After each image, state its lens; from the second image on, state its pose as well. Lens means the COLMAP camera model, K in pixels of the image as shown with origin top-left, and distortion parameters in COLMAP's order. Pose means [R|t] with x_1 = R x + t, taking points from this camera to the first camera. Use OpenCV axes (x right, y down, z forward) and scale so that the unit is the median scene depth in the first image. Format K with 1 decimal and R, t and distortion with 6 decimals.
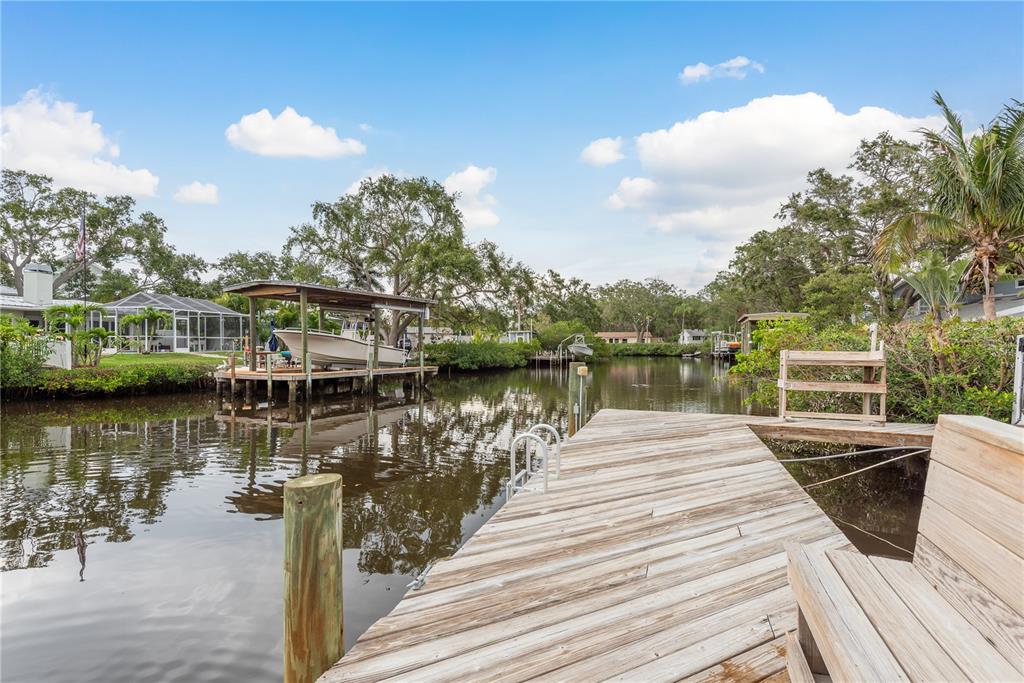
lens RADIAL K [[496.8, 0, 517.1], [0, 496.8, 346.1], [0, 0, 1]] dist [-0.000982, -0.001351]
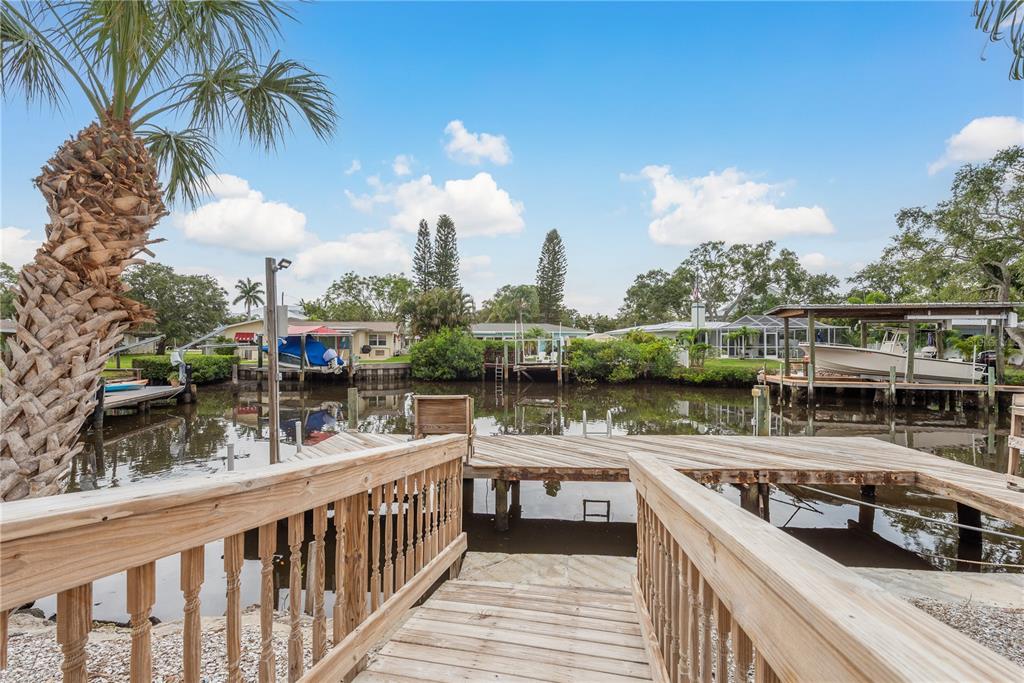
lens RADIAL K [[436.0, 0, 514.3], [0, 436.0, 342.6], [0, 0, 1]] dist [0.002143, 0.000123]
pose [[0.256051, -0.004497, -0.966653, 0.207220], [-0.005729, 0.999965, -0.006170, -0.013902], [0.966646, 0.007118, 0.256017, 0.025883]]
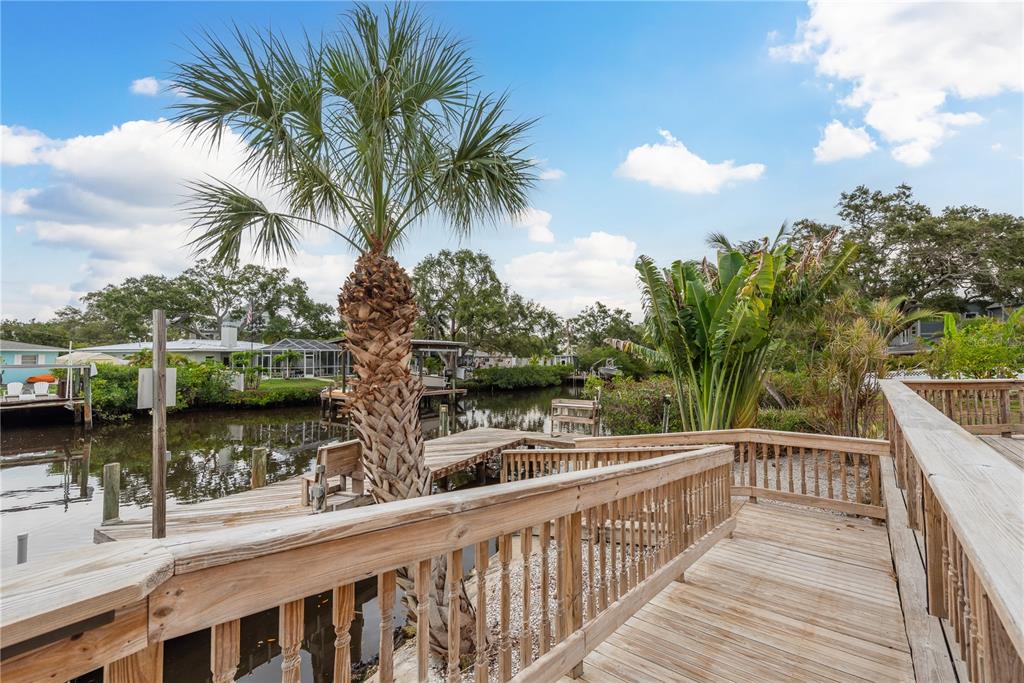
lens RADIAL K [[436.0, 0, 514.3], [0, 436.0, 342.6], [0, 0, 1]] dist [0.002143, 0.000123]
pose [[0.980705, -0.008625, -0.195303, 0.153834], [0.001266, 0.999286, -0.037772, -0.032171], [0.195490, 0.036796, 0.980015, -0.145262]]
